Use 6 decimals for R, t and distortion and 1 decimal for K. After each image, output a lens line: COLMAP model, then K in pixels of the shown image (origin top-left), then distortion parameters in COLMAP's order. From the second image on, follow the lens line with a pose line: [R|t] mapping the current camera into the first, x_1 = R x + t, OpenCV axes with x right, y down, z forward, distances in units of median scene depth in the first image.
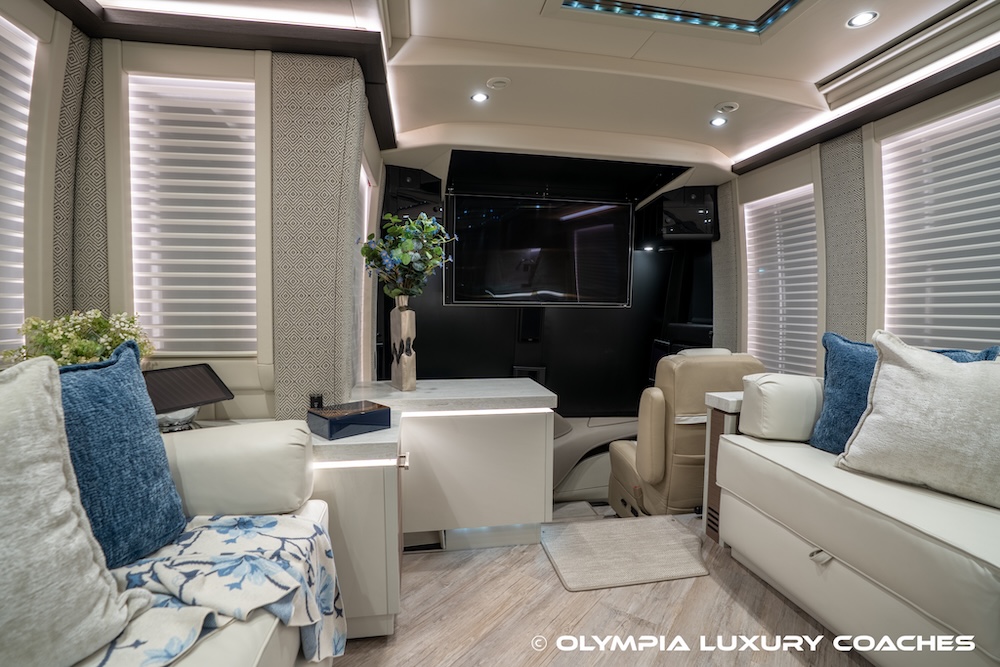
lens RADIAL K [[461.6, 0, 500.9], [0, 461.6, 329.1], [0, 0, 1]] dist [-0.073681, 0.026656]
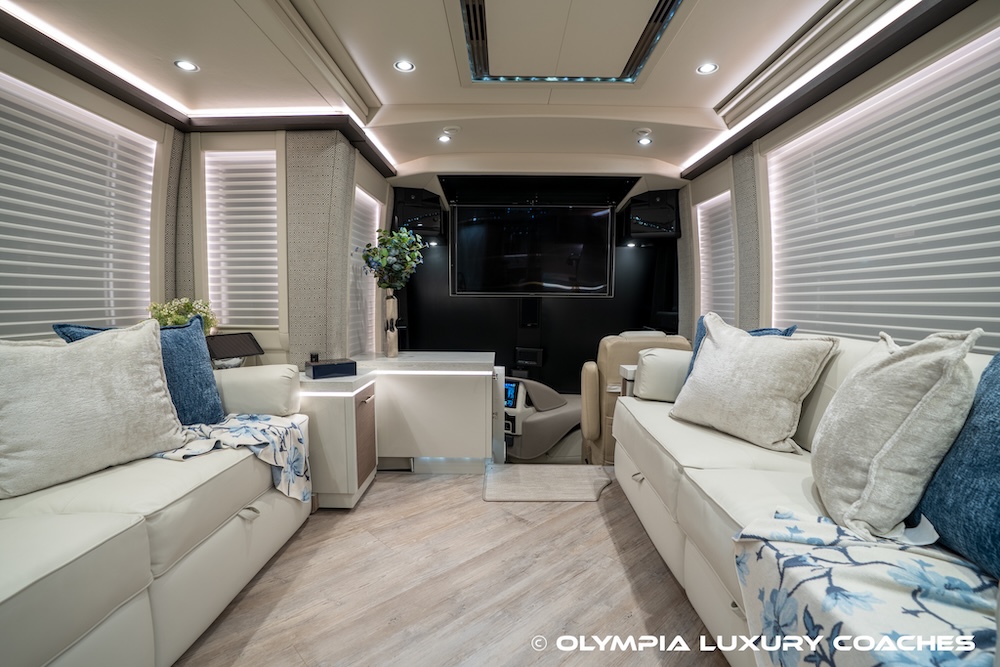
lens RADIAL K [[461.6, 0, 500.9], [0, 461.6, 329.1], [0, 0, 1]] dist [-0.073681, 0.026656]
pose [[0.984089, 0.010153, -0.177386, 0.490589], [-0.007056, 0.999812, 0.018078, 0.030547], [0.177536, -0.016538, 0.983975, -0.403891]]
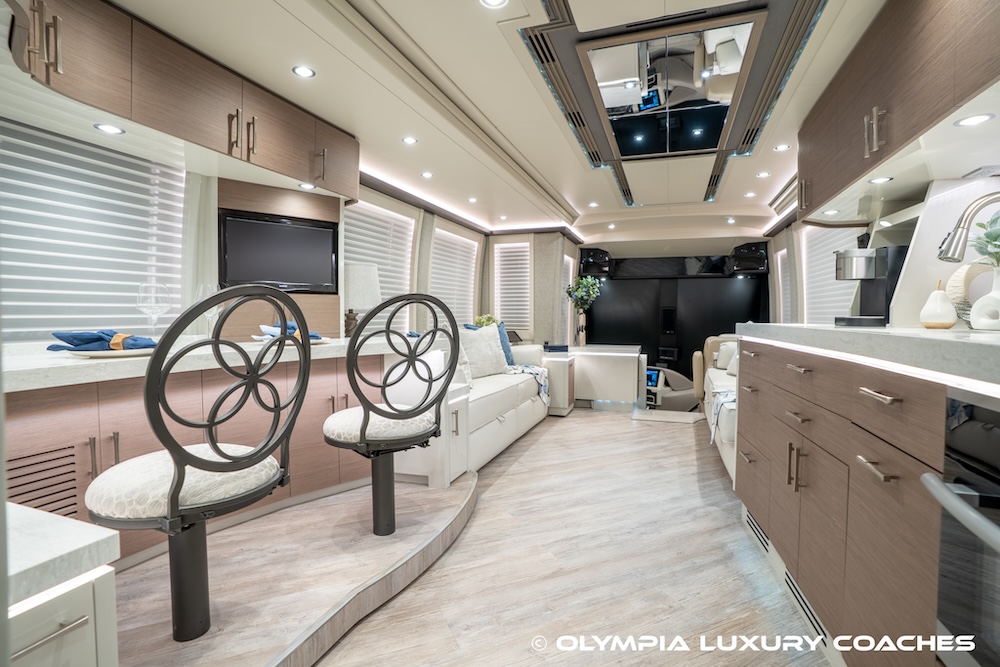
lens RADIAL K [[461.6, 0, 500.9], [0, 461.6, 329.1], [0, 0, 1]] dist [-0.073681, 0.026656]
pose [[0.866766, 0.012389, -0.498560, 0.911083], [-0.019217, 0.999779, -0.008565, 0.094332], [0.498344, 0.017005, 0.866813, -1.924011]]
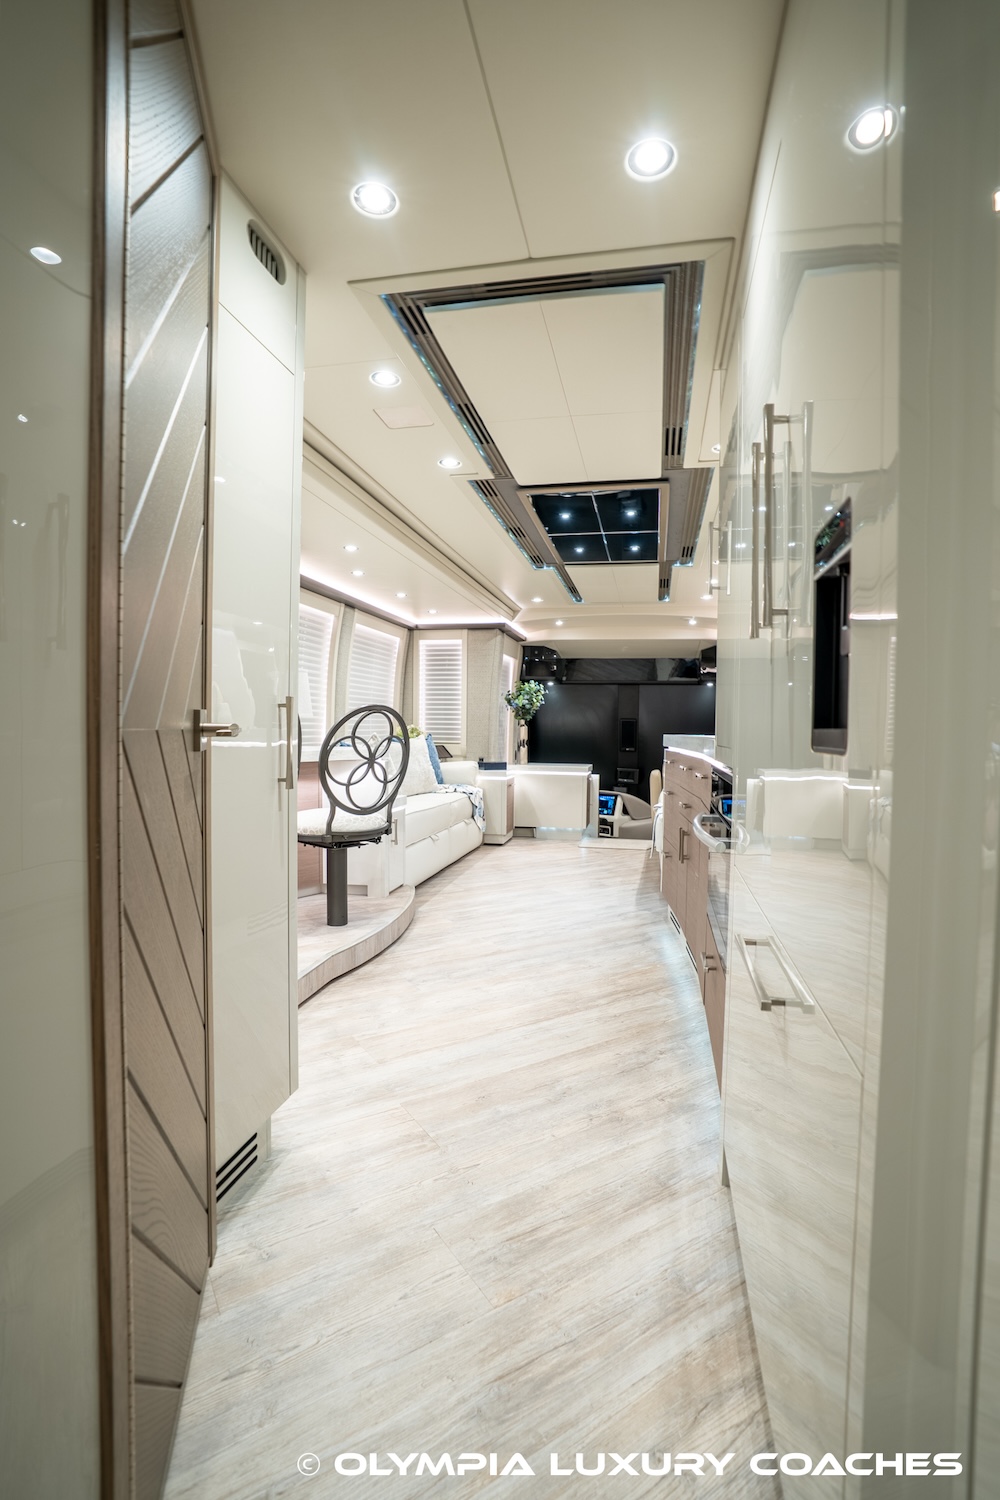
lens RADIAL K [[692.4, 0, 500.0], [0, 692.4, 750.0], [0, 0, 1]] dist [-0.073681, 0.026656]
pose [[0.925701, 0.019181, -0.377770, 1.225171], [-0.024901, 0.999637, -0.010264, 0.139813], [0.377436, 0.018908, 0.925843, -2.710318]]
